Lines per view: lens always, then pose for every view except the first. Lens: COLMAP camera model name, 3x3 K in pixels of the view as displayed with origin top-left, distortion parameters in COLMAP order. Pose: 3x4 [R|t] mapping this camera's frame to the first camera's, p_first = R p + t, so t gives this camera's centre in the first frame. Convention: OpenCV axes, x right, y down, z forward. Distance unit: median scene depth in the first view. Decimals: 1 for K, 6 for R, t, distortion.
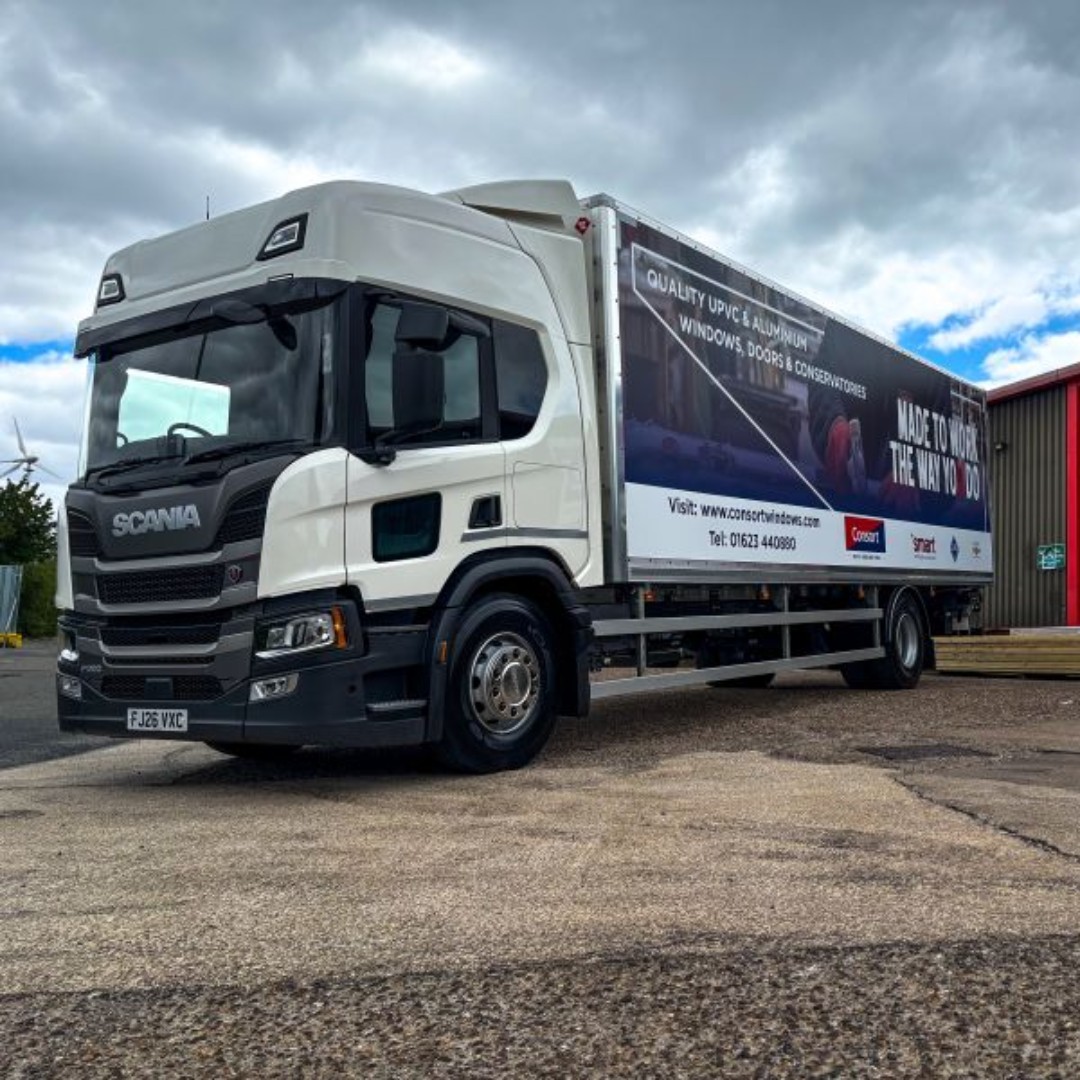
lens RADIAL K [[1122.7, 0, 711.6], [0, 1122.7, 538.6], [0, 0, 1]] dist [0.065611, -0.091552]
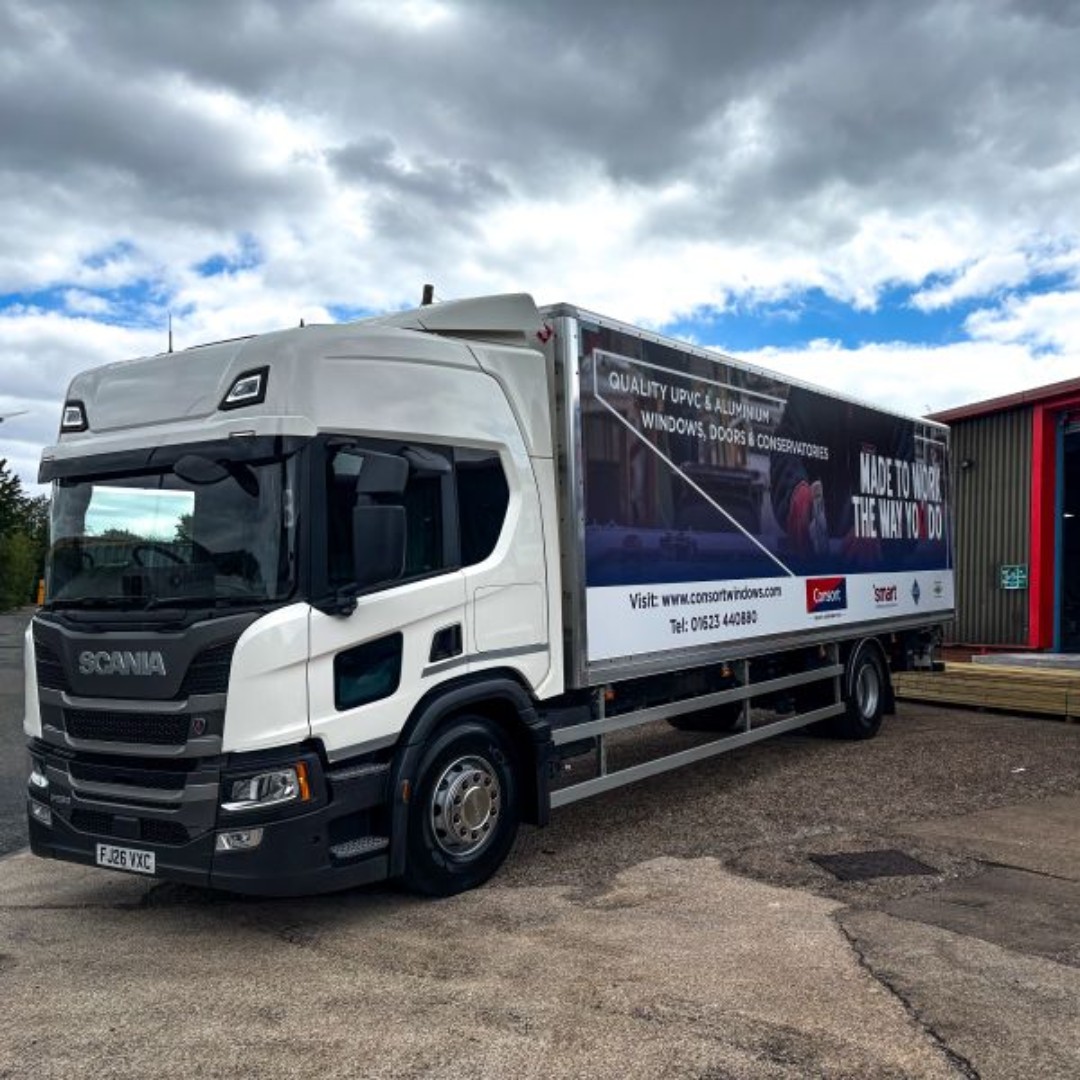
lens RADIAL K [[1122.7, 0, 711.6], [0, 1122.7, 538.6], [0, 0, 1]] dist [0.065611, -0.091552]
pose [[0.999769, 0.003567, 0.021198, 0.016145], [-0.004339, 0.999325, 0.036474, -0.139684], [-0.021053, -0.036557, 0.999110, -0.024113]]
